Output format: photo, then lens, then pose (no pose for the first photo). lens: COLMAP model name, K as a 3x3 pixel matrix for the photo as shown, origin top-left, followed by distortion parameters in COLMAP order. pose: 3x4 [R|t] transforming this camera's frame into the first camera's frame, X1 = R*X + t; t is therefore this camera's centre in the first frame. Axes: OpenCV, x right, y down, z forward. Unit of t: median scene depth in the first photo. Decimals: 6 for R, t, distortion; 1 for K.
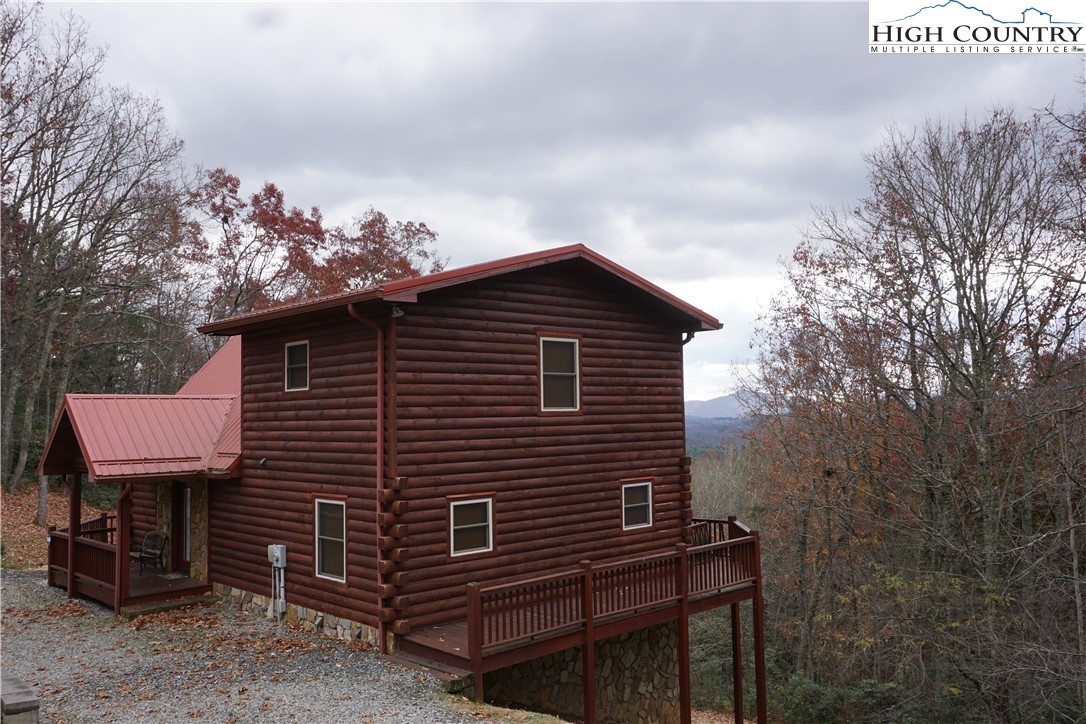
lens RADIAL K [[869.9, 0, 541.9], [0, 869.9, 364.1], [0, 0, 1]] dist [-0.013588, 0.013437]
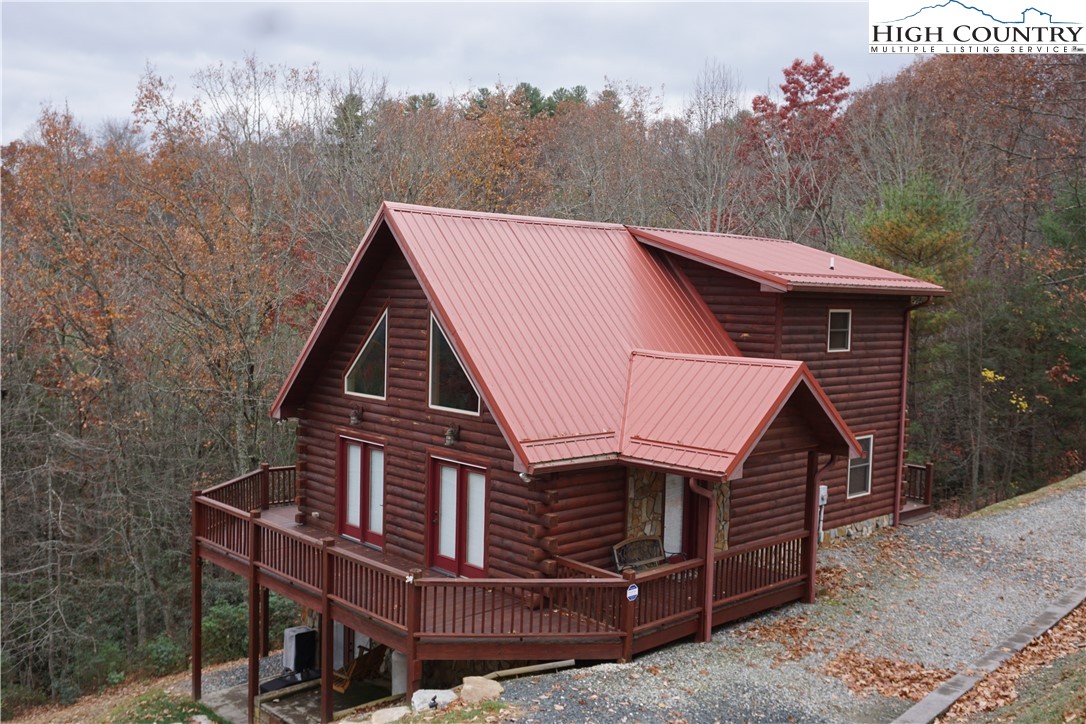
lens RADIAL K [[1077.6, 0, 560.1], [0, 1077.6, 362.1], [0, 0, 1]] dist [0.005193, 0.000000]
pose [[-0.014155, -0.050045, 0.998647, -1.696713], [-0.085590, 0.995142, 0.048656, 0.006204], [-0.996230, -0.084785, -0.018370, 1.372426]]
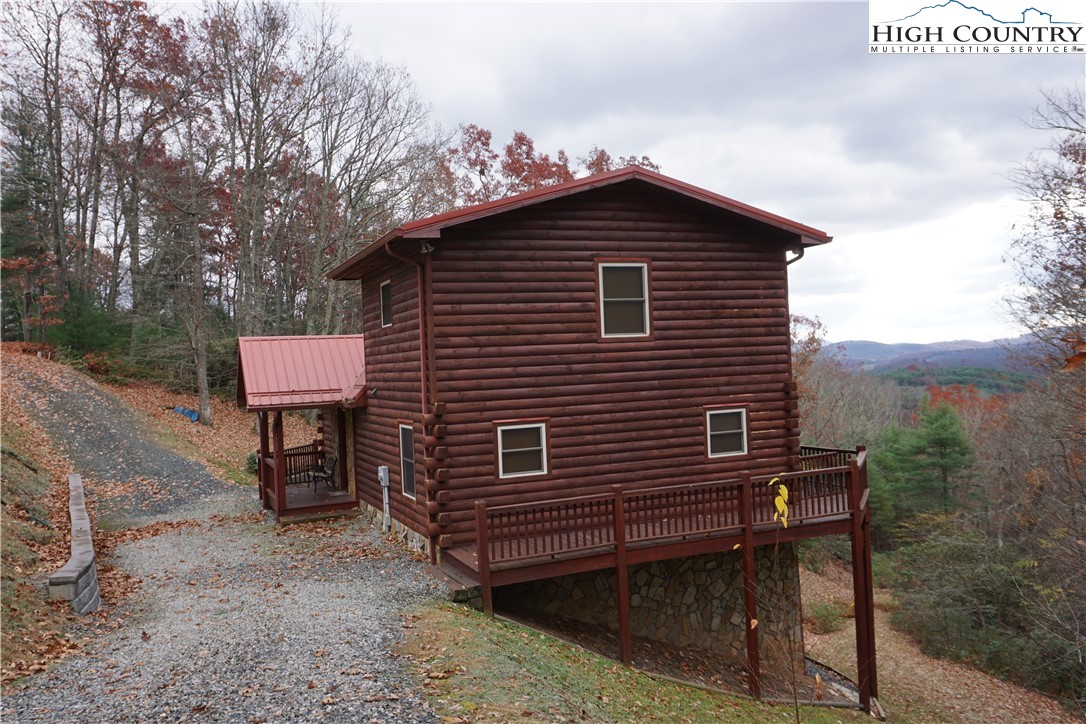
lens RADIAL K [[869.9, 0, 549.7], [0, 869.9, 355.6], [0, 0, 1]] dist [-0.013588, 0.013437]
pose [[0.940031, -0.026110, -0.340089, 0.275991], [0.047527, 0.997366, 0.054796, 0.016651], [0.337762, -0.067673, 0.938796, 0.038268]]
